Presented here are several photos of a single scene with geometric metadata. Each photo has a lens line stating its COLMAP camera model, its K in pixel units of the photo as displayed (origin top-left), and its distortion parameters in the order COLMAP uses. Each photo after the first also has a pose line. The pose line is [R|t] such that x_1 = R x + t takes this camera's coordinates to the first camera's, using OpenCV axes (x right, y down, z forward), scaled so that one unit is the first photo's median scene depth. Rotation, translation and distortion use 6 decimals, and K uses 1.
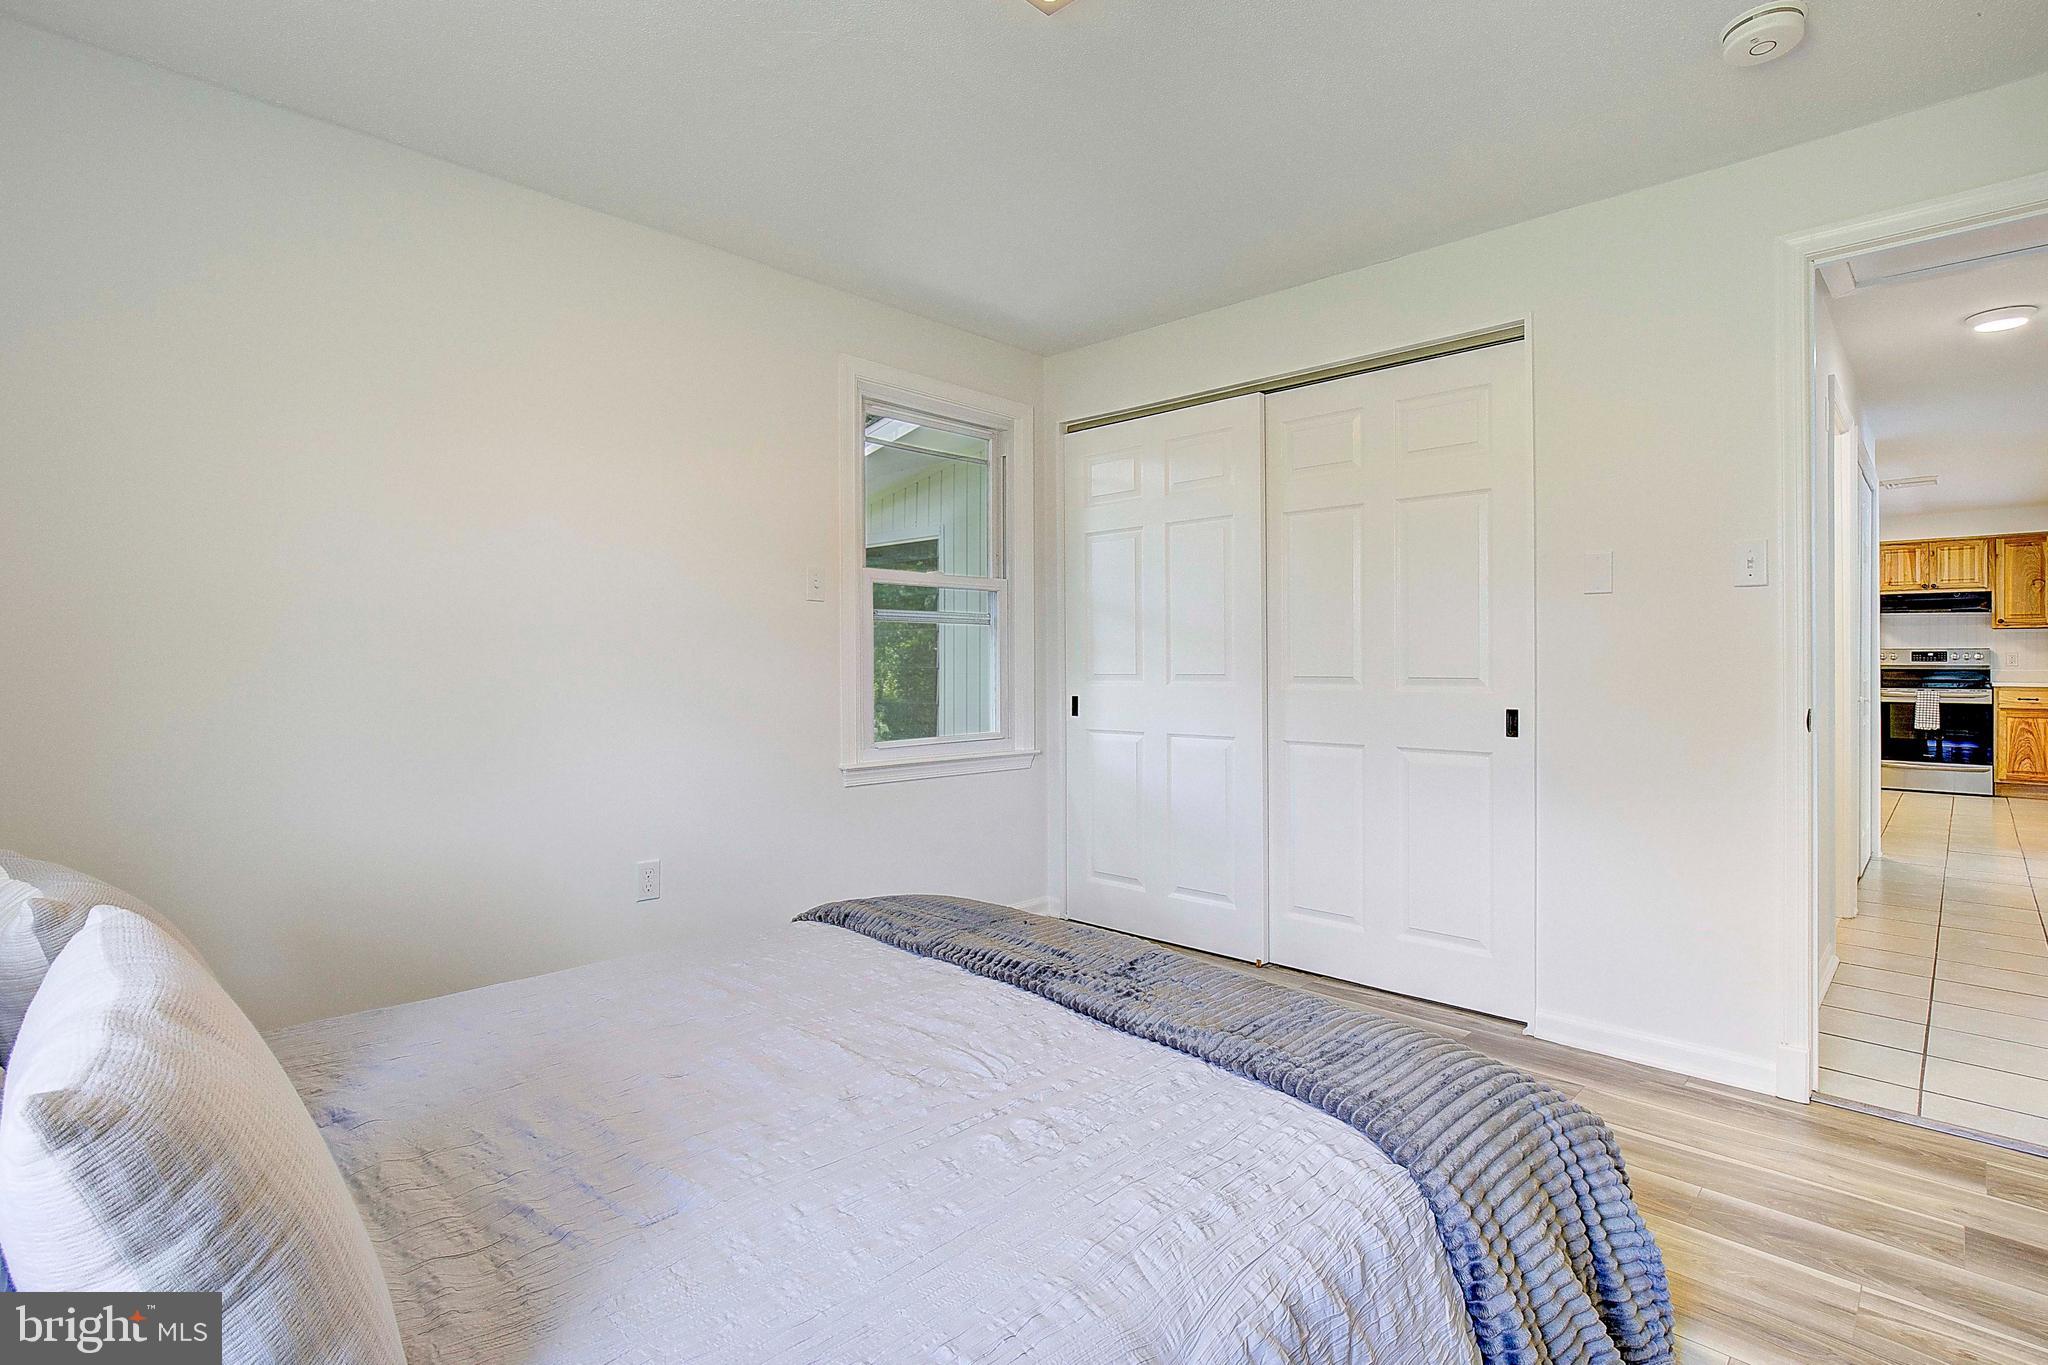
lens RADIAL K [[969.8, 0, 1038.6], [0, 969.8, 668.7], [0, 0, 1]] dist [-0.012764, -0.000061]
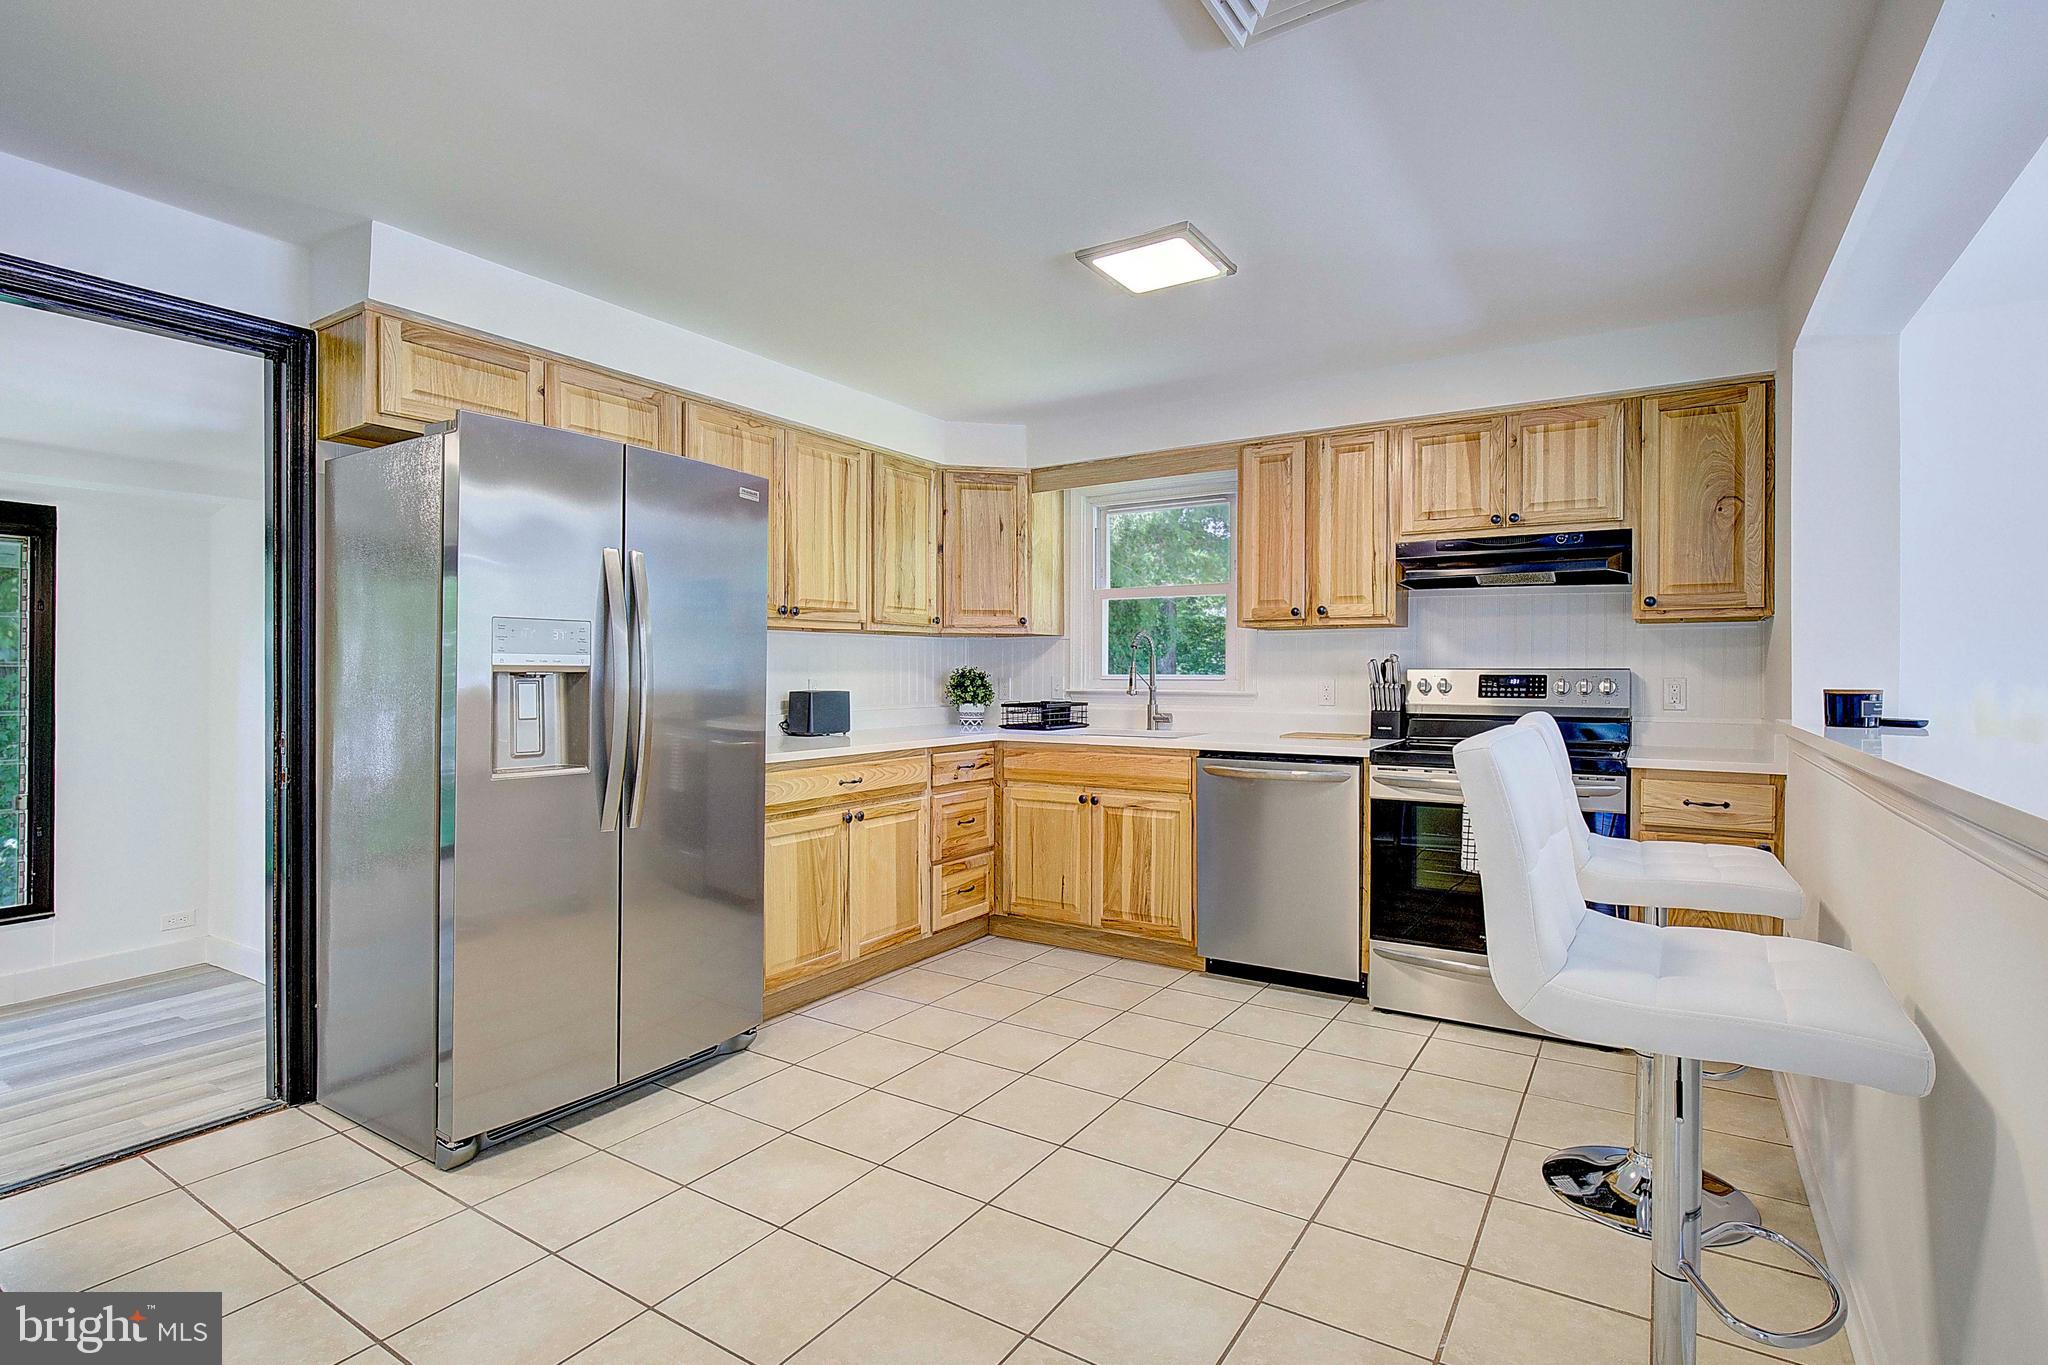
lens RADIAL K [[969.8, 0, 1037.2], [0, 969.8, 668.1], [0, 0, 1]] dist [-0.012764, -0.000061]
pose [[0.979490, 0.012417, 0.201108, 0.654914], [-0.010077, 0.999869, -0.012658, -0.013916], [-0.201239, 0.010372, 0.979487, 0.638865]]
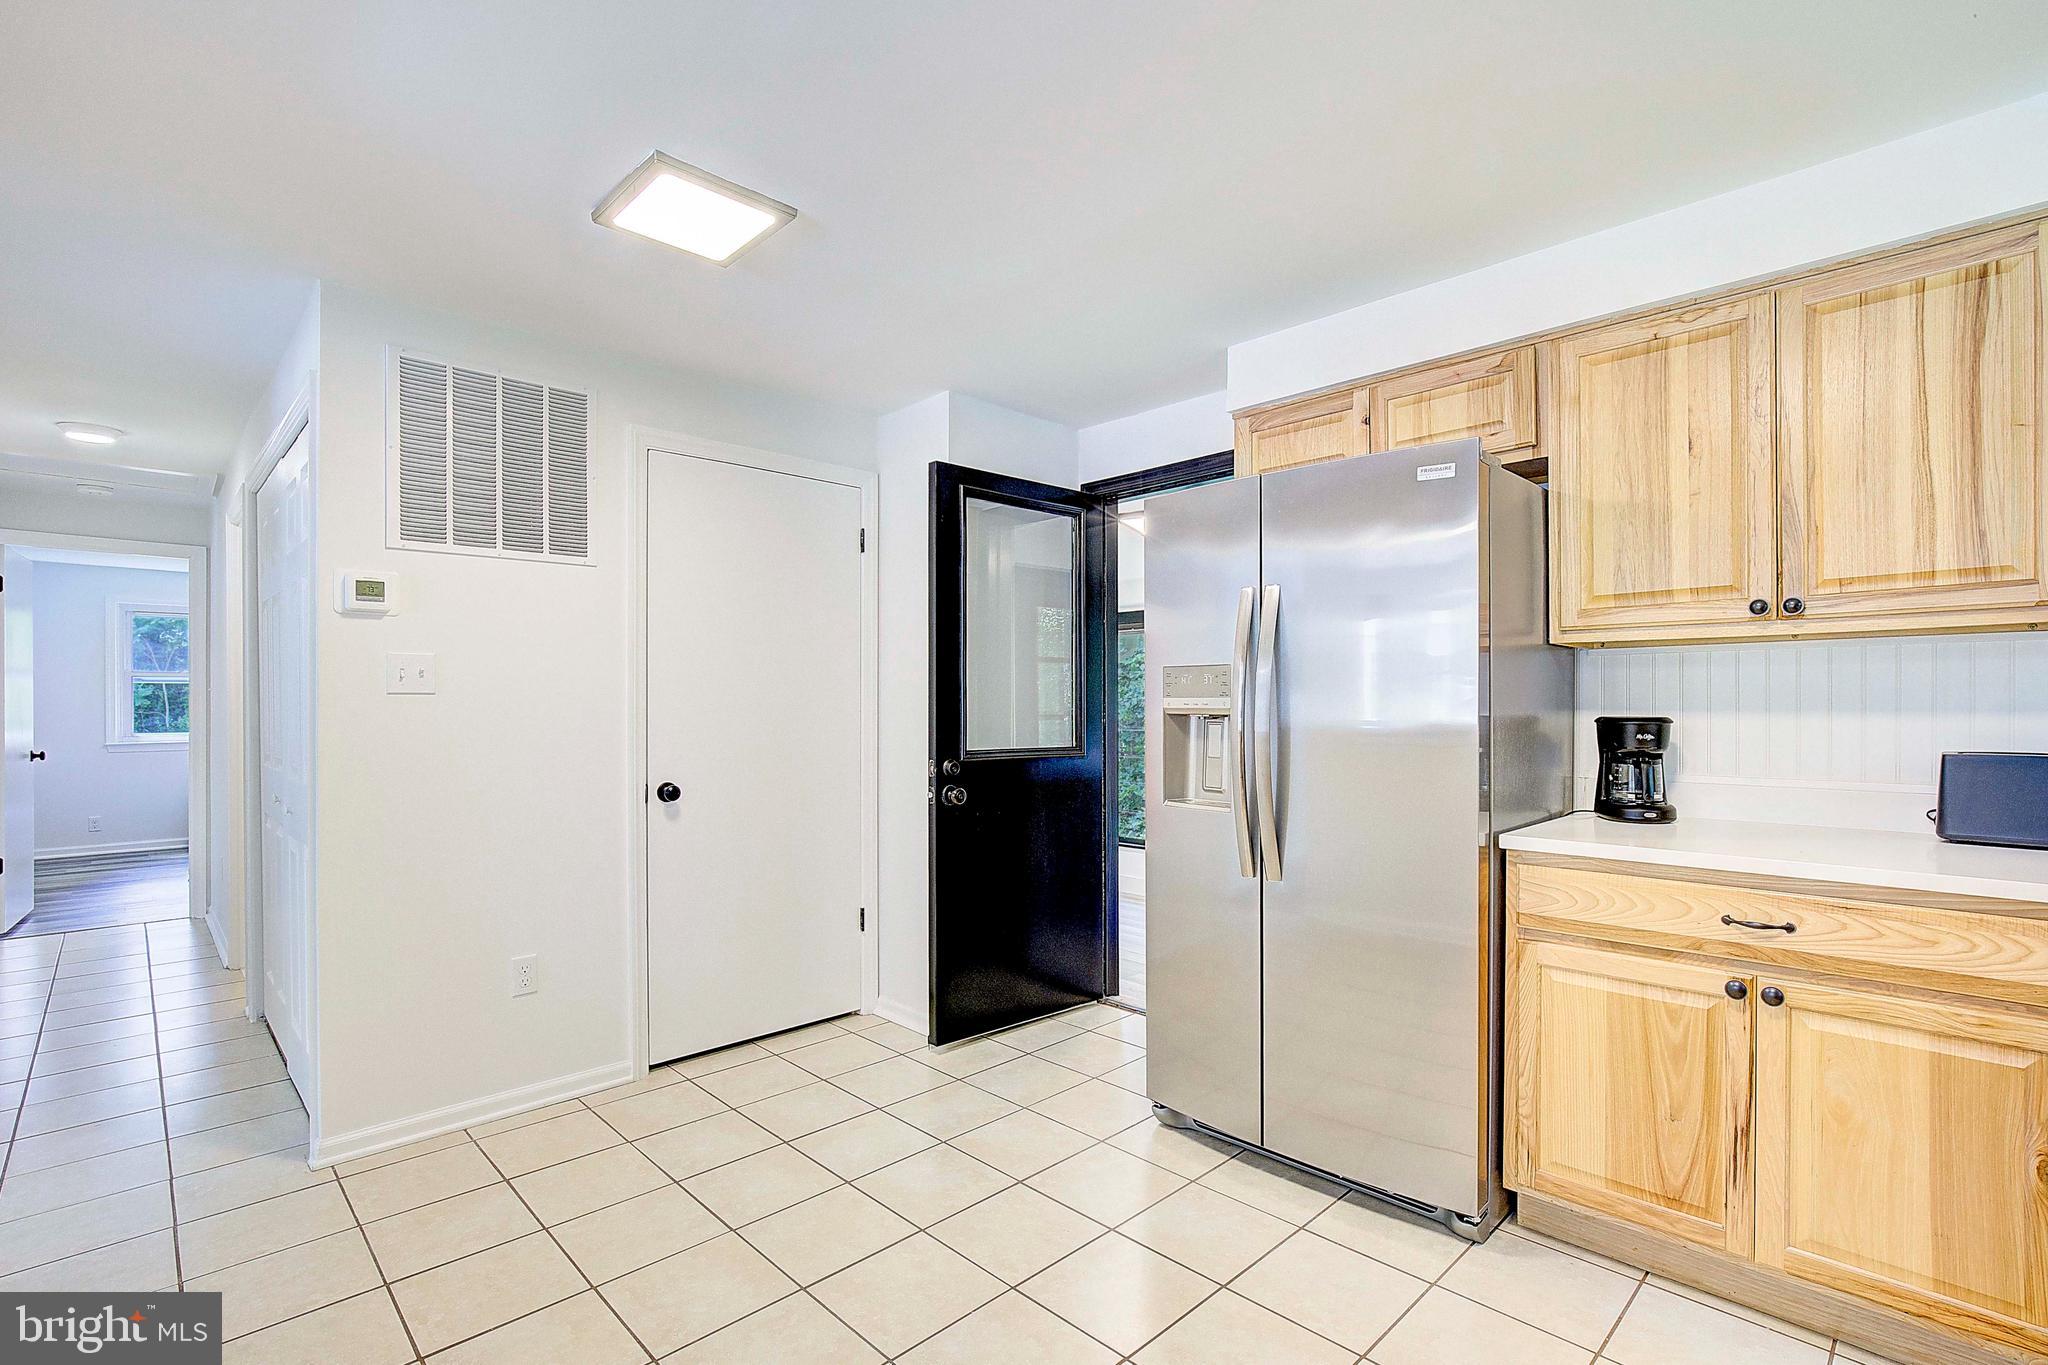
lens RADIAL K [[969.8, 0, 1009.9], [0, 969.8, 689.4], [0, 0, 1]] dist [-0.012764, -0.000061]
pose [[-0.049639, -0.003391, -0.998761, 0.898216], [0.000727, 0.999994, -0.003431, -0.022848], [0.998767, -0.000896, -0.049637, 0.917364]]
